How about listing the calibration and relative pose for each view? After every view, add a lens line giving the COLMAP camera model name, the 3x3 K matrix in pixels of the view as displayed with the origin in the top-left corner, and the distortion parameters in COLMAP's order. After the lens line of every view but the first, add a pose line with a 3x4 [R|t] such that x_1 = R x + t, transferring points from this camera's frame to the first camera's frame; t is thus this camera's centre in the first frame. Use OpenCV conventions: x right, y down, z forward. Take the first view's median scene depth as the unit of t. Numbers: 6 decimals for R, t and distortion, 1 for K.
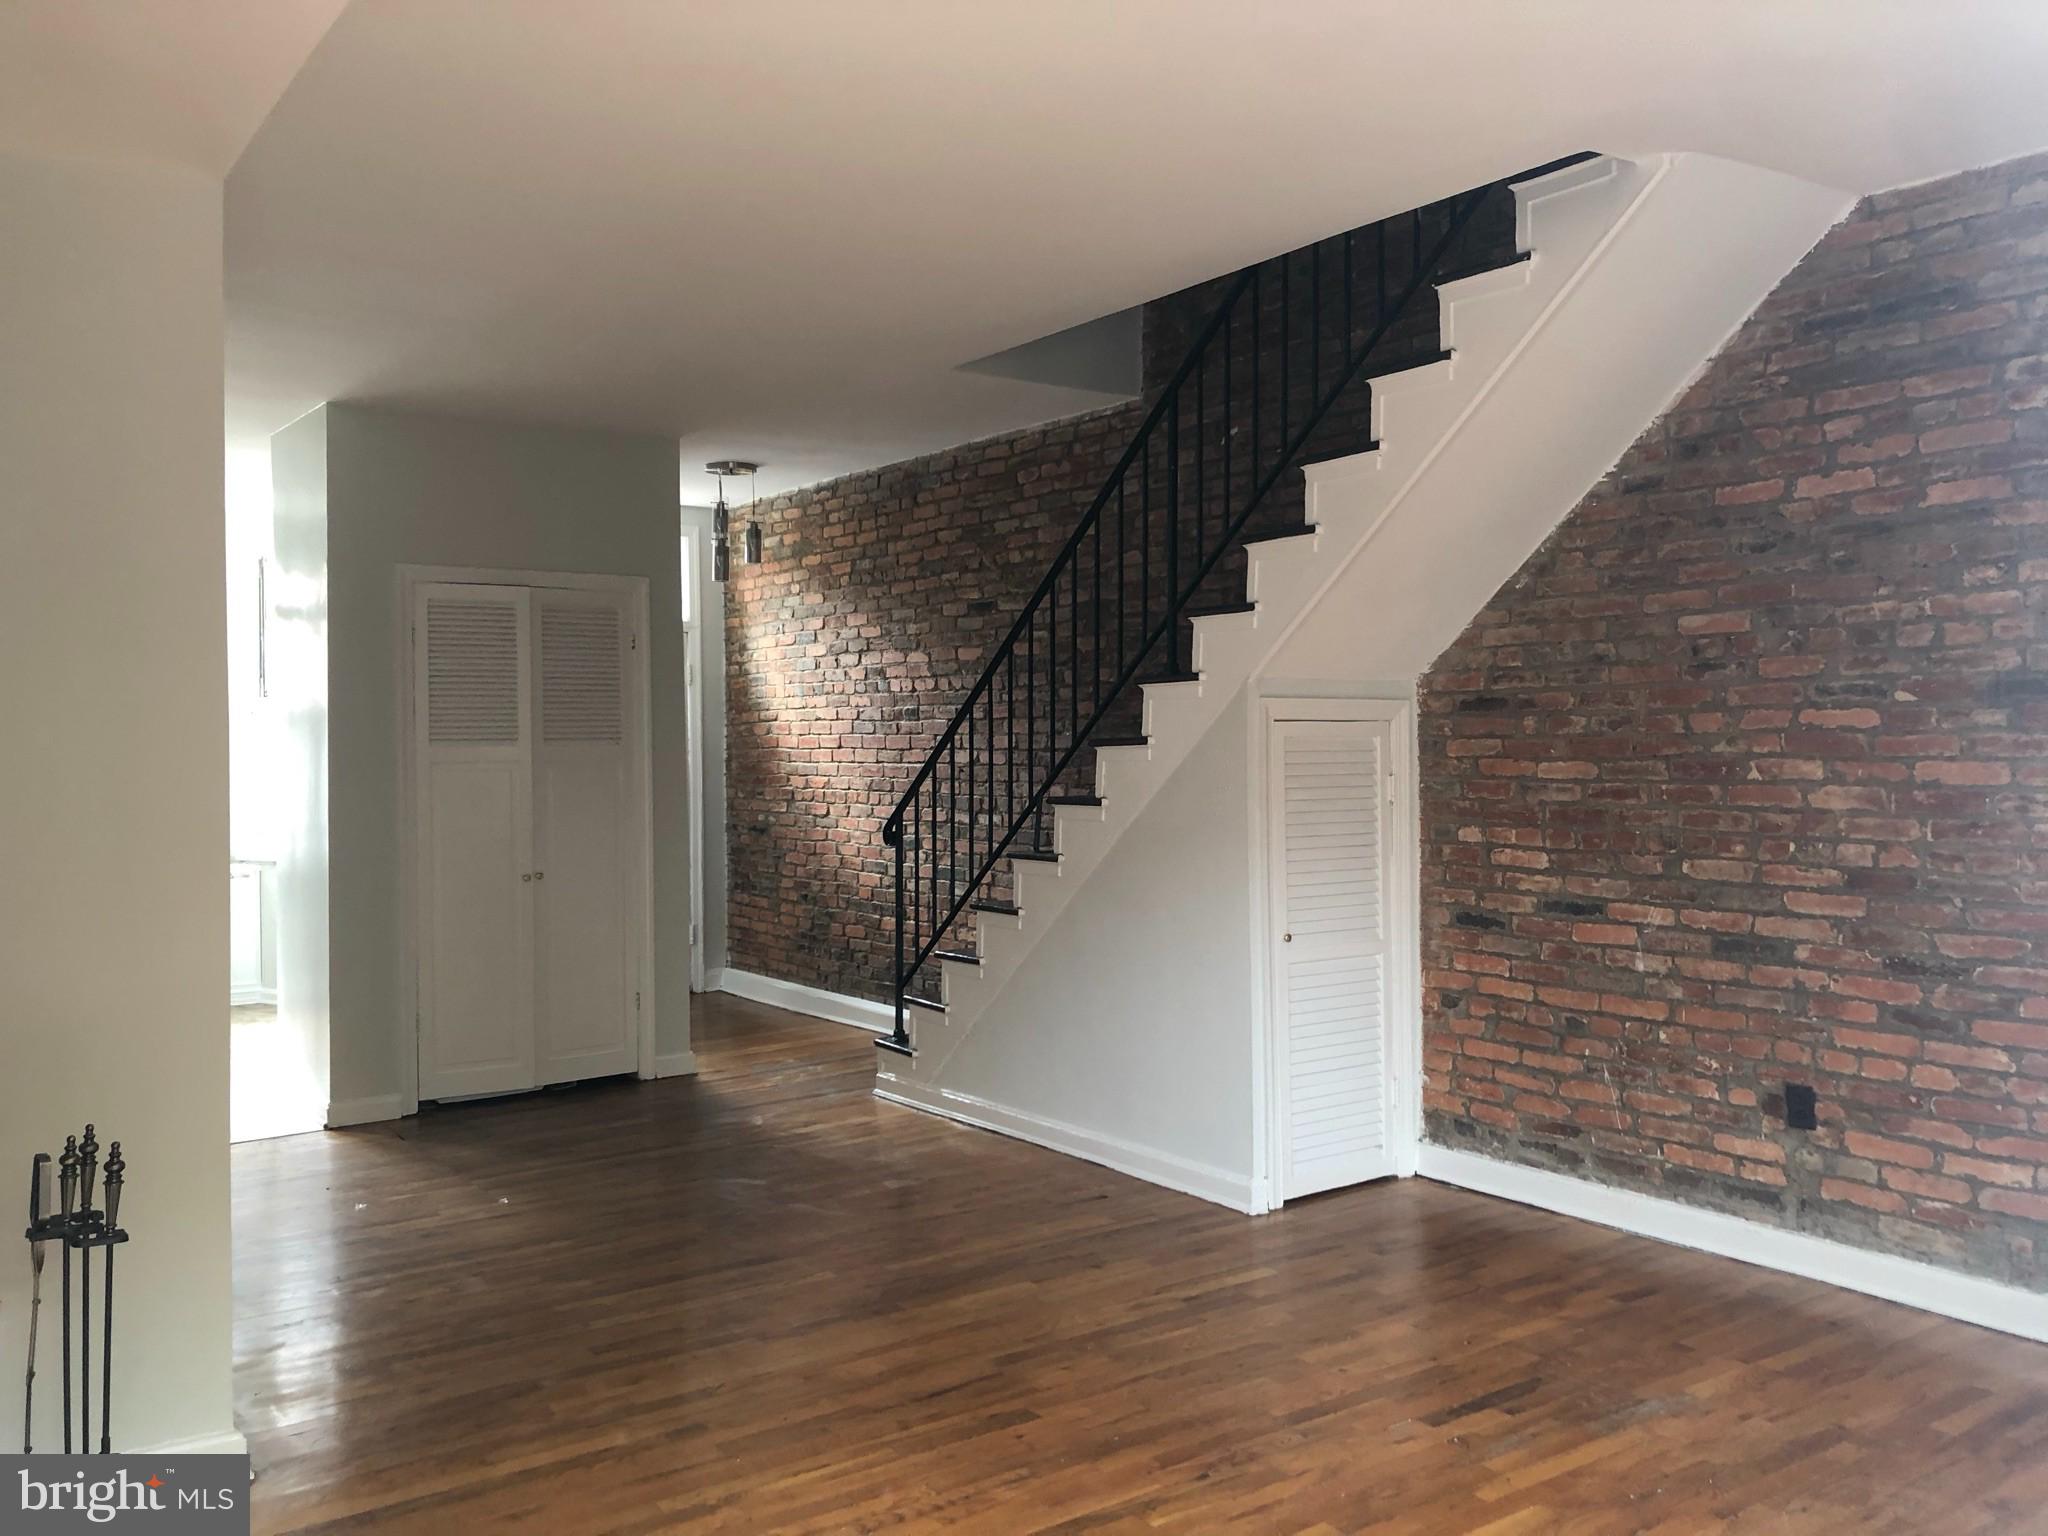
lens RADIAL K [[1721.1, 0, 1023.0], [0, 1721.1, 760.3], [0, 0, 1]] dist [0.046400, -0.000877]
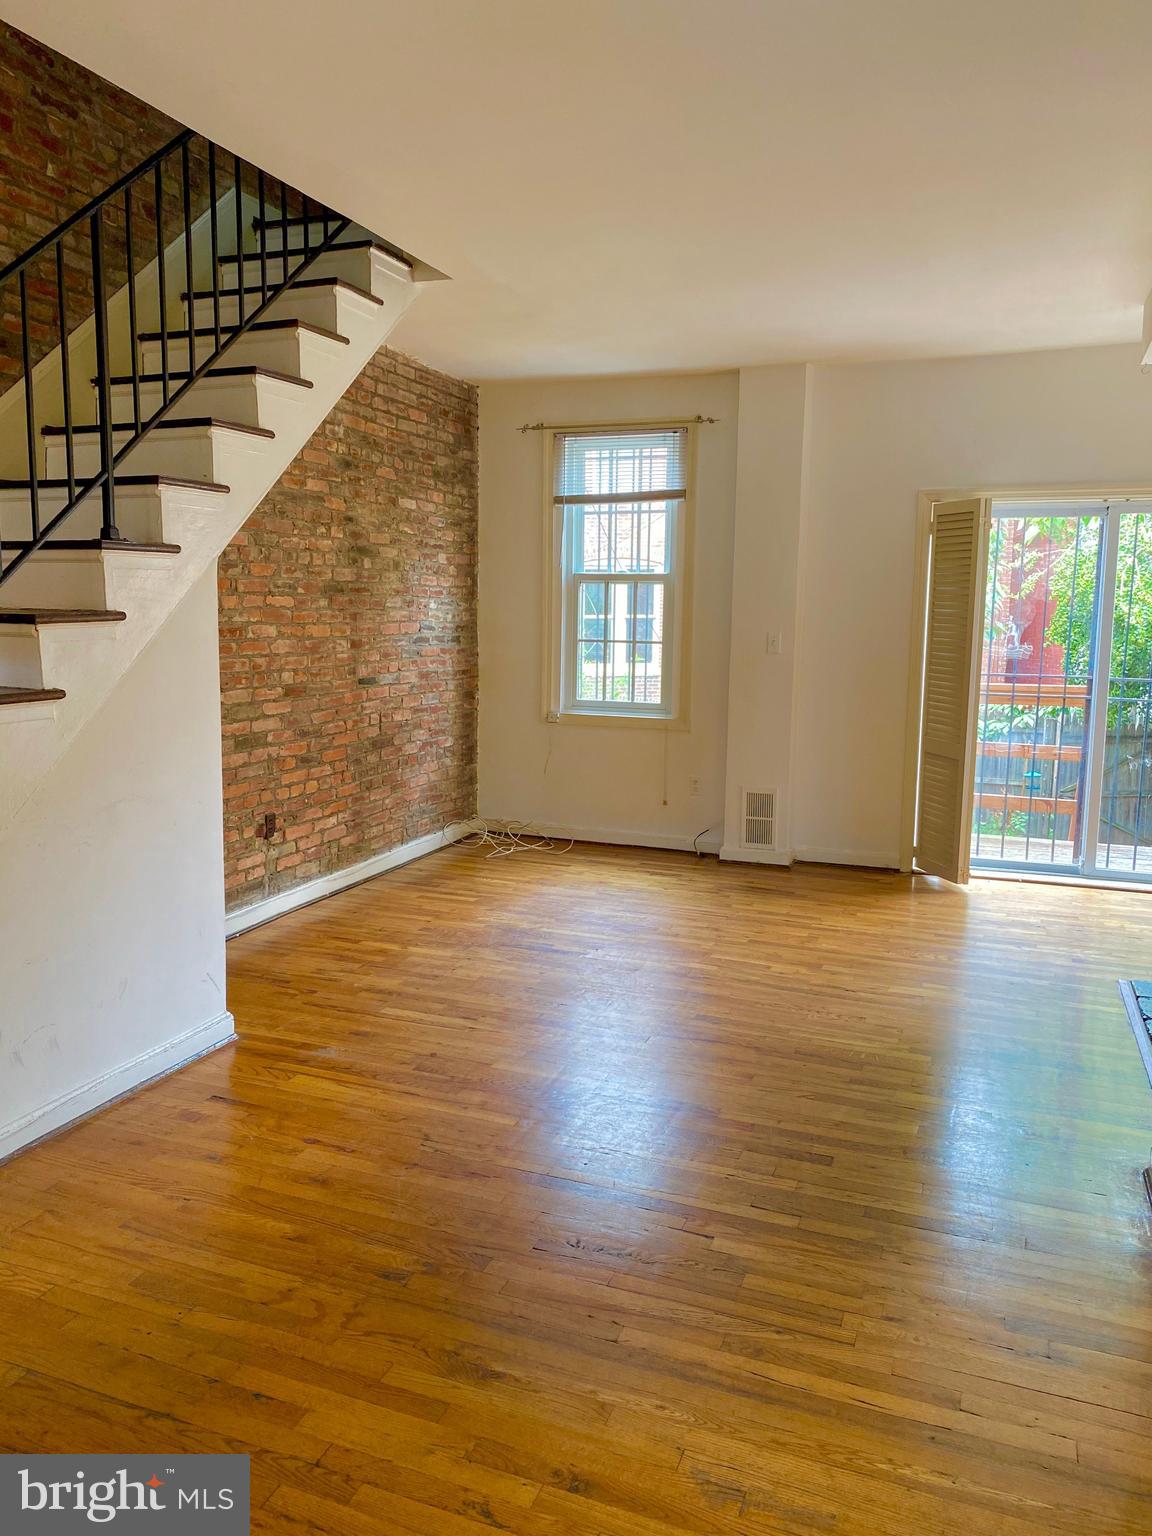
lens RADIAL K [[1171.9, 0, 574.0], [0, 1171.9, 775.0], [0, 0, 1]] dist [0.040937, -0.022381]
pose [[-0.563454, -0.116382, 0.817909, -0.698471], [0.005254, 0.989503, 0.144418, -0.020472], [-0.826131, 0.085671, -0.556928, 1.430409]]
